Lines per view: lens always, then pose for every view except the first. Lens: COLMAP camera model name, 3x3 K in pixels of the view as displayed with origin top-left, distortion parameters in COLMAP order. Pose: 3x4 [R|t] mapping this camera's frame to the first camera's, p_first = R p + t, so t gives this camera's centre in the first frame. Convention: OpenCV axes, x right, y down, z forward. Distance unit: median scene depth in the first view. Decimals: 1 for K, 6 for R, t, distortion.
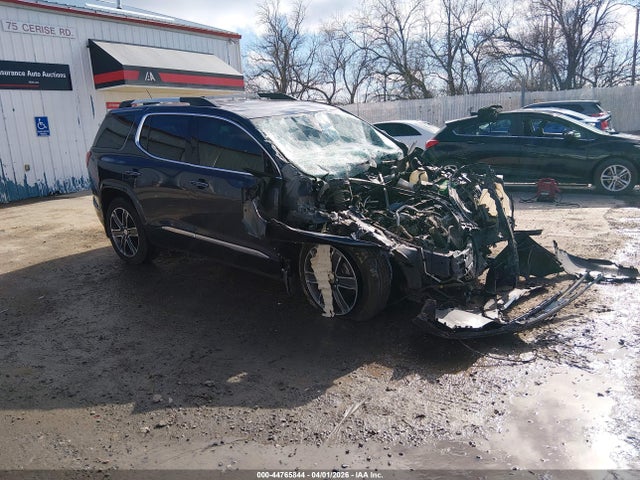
lens RADIAL K [[470.5, 0, 315.9], [0, 470.5, 242.3], [0, 0, 1]] dist [0.035210, -0.076776]
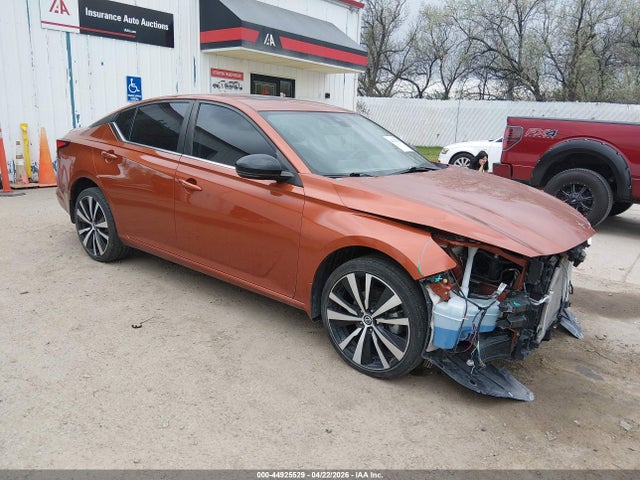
lens RADIAL K [[470.5, 0, 316.9], [0, 470.5, 243.3], [0, 0, 1]] dist [0.035210, -0.076776]
pose [[0.991467, 0.112713, -0.065491, -0.085745], [-0.111584, 0.993540, 0.020649, -0.017777], [0.067396, -0.013165, 0.997639, 0.099992]]
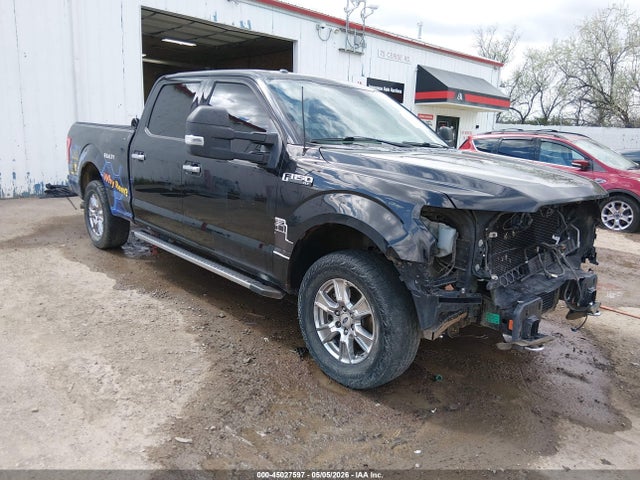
lens RADIAL K [[470.5, 0, 321.0], [0, 470.5, 238.3], [0, 0, 1]] dist [0.035210, -0.076776]
pose [[0.971988, 0.132119, -0.194382, -0.195241], [-0.136918, 0.990517, -0.011405, 0.046035], [0.191031, 0.037700, 0.980860, -0.150117]]
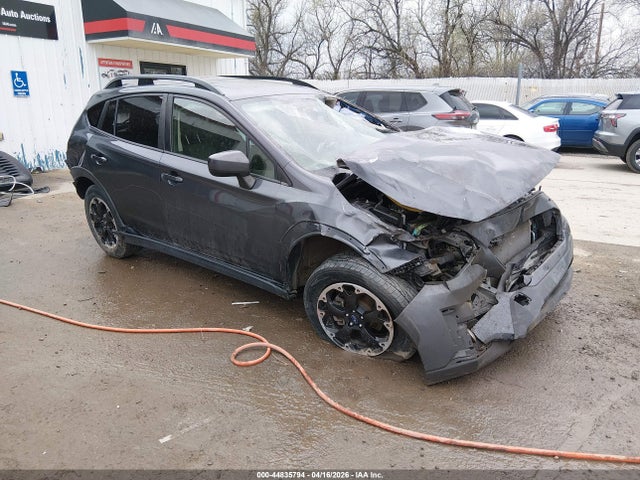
lens RADIAL K [[470.5, 0, 317.1], [0, 470.5, 246.7], [0, 0, 1]] dist [0.035210, -0.076776]
pose [[0.991773, 0.017679, 0.126785, -0.081824], [-0.024500, 0.998323, 0.052447, -0.013169], [-0.125645, -0.055121, 0.990543, 0.068613]]
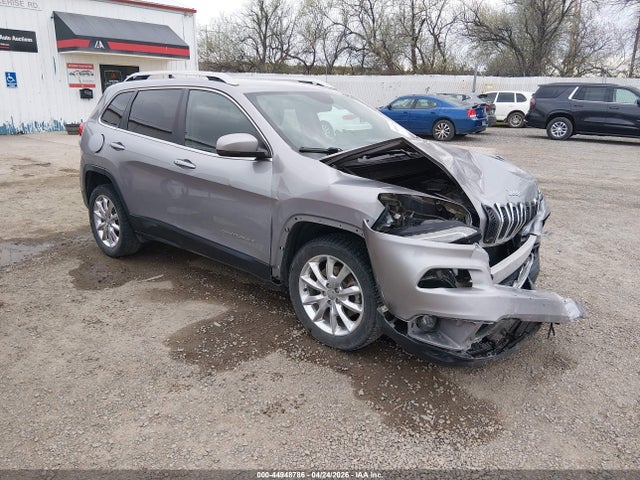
lens RADIAL K [[470.5, 0, 320.5], [0, 470.5, 240.9], [0, 0, 1]] dist [0.035210, -0.076776]
pose [[0.994698, 0.093749, -0.042278, 0.153736], [-0.090481, 0.993180, 0.073530, 0.008876], [0.048883, -0.069314, 0.996397, -0.114562]]
